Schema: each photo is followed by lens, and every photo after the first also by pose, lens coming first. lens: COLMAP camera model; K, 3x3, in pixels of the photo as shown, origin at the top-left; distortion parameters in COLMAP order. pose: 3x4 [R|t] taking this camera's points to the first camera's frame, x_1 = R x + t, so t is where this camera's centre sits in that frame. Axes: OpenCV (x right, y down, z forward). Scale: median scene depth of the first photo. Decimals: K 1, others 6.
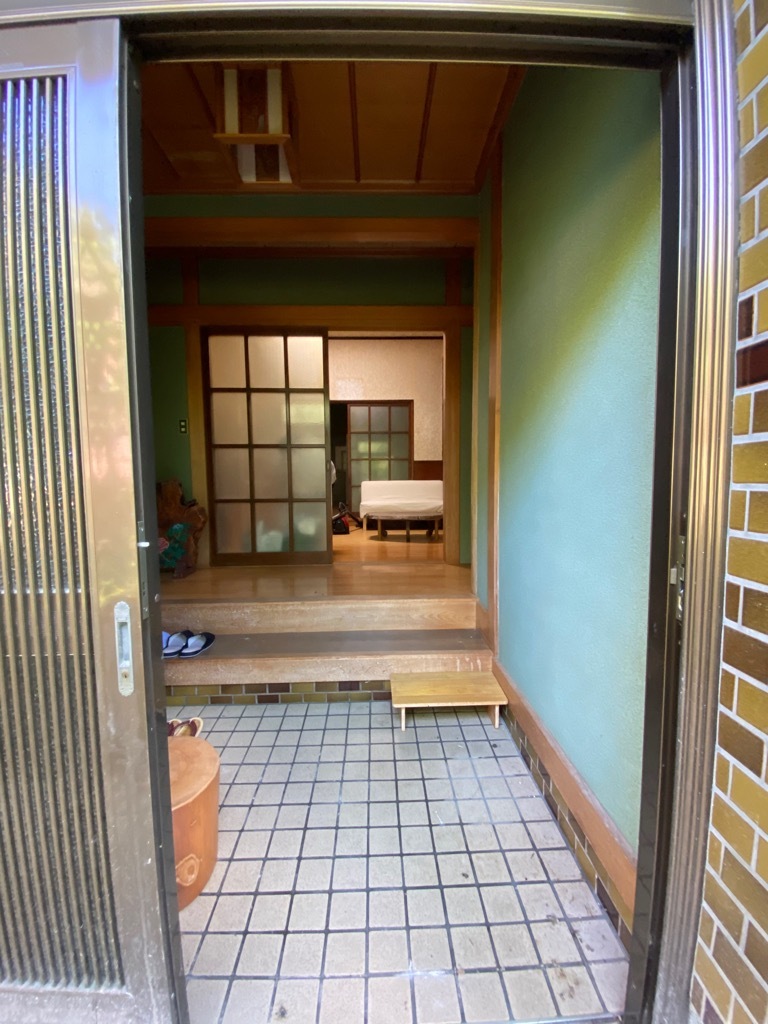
lens RADIAL K [[426.9, 0, 384.3], [0, 426.9, 511.4], [0, 0, 1]] dist [-0.002002, -0.000187]
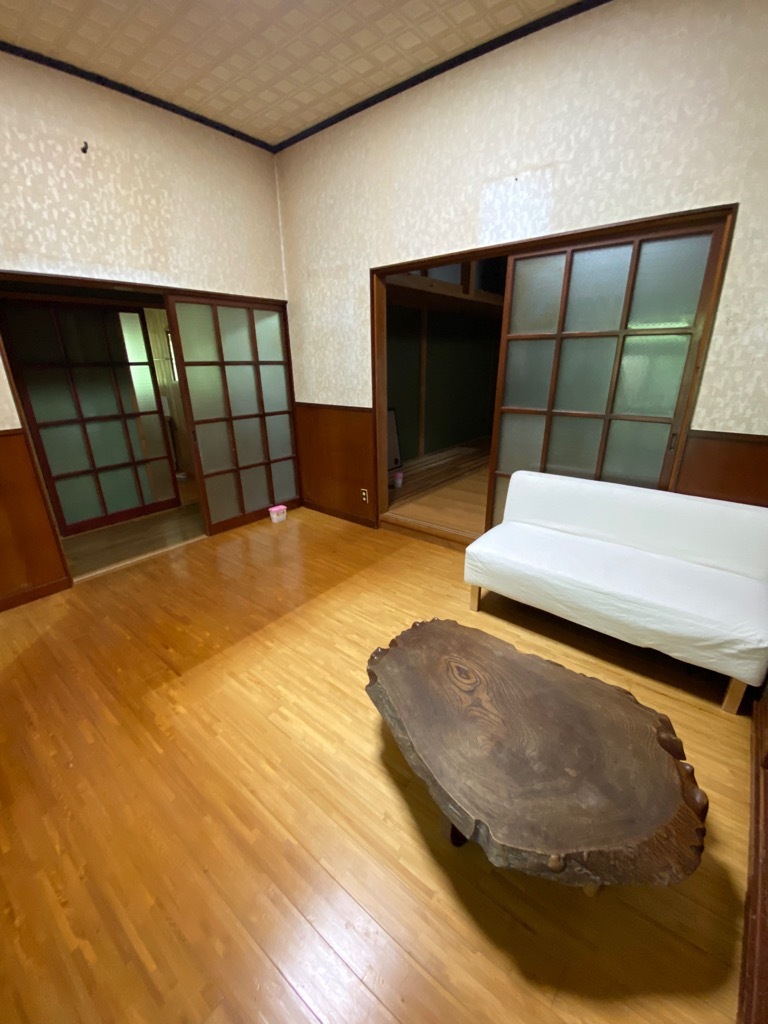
lens RADIAL K [[426.9, 0, 384.7], [0, 426.9, 511.2], [0, 0, 1]] dist [-0.002002, -0.000187]
pose [[0.755842, 0.227189, -0.614075, 0.107766], [-0.050590, 0.955332, 0.291173, -0.142111], [0.652797, -0.189015, 0.733573, 0.614608]]
